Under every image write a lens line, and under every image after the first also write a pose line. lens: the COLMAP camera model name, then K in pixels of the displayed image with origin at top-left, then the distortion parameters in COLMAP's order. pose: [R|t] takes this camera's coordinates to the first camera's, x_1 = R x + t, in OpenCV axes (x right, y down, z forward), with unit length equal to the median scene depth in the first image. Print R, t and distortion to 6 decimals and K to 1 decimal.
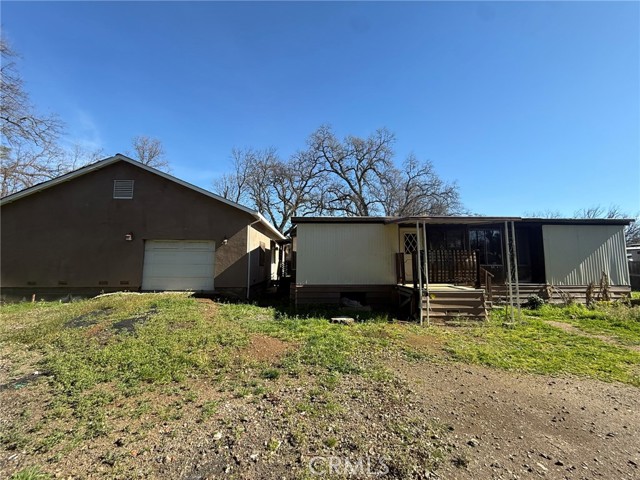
lens RADIAL K [[254.3, 0, 318.7], [0, 254.3, 239.1], [0, 0, 1]] dist [-0.000101, 0.000137]
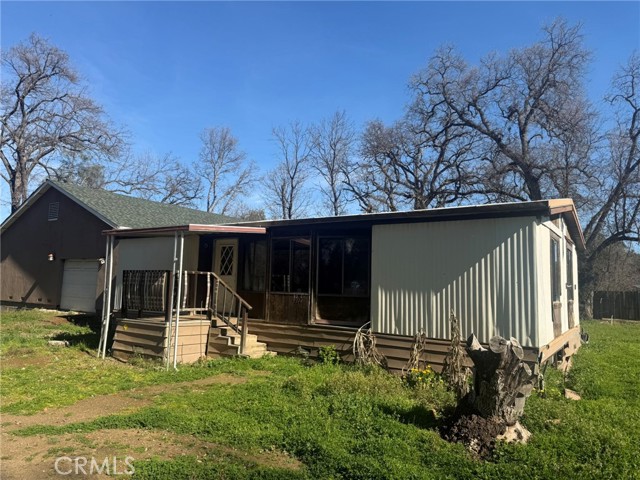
lens RADIAL K [[448.3, 0, 322.8], [0, 448.3, 240.0], [0, 0, 1]] dist [0.061047, -0.080927]
pose [[0.819218, -0.036703, -0.572307, 1.228739], [0.025665, 0.999296, -0.027349, 0.001879], [0.572908, 0.007716, 0.819583, 0.105305]]
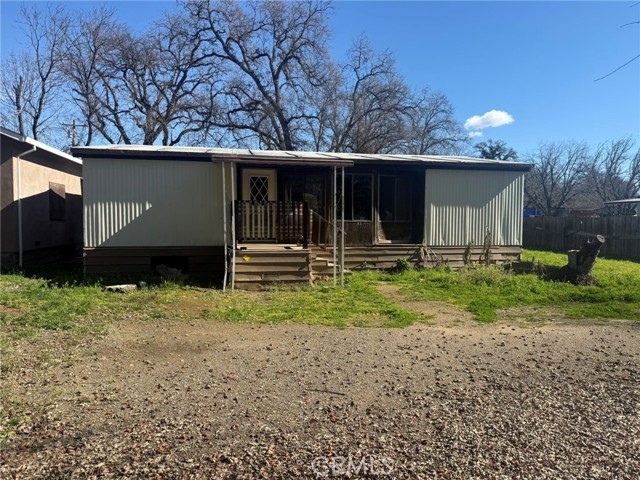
lens RADIAL K [[448.3, 0, 322.8], [0, 448.3, 240.0], [0, 0, 1]] dist [0.061047, -0.080927]
pose [[0.984214, -0.003951, 0.176940, 0.293218], [-0.020767, 0.990266, 0.137627, -0.021624], [-0.175761, -0.139129, 0.974552, -0.286874]]
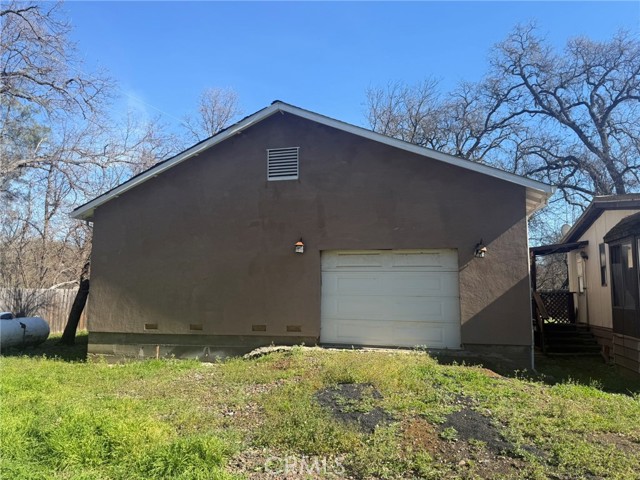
lens RADIAL K [[448.3, 0, 322.8], [0, 448.3, 240.0], [0, 0, 1]] dist [0.061047, -0.080927]
pose [[0.960059, -0.030354, -0.278146, -0.417132], [0.023618, 0.999342, -0.027539, 0.005517], [0.278798, 0.019869, 0.960144, 0.067974]]
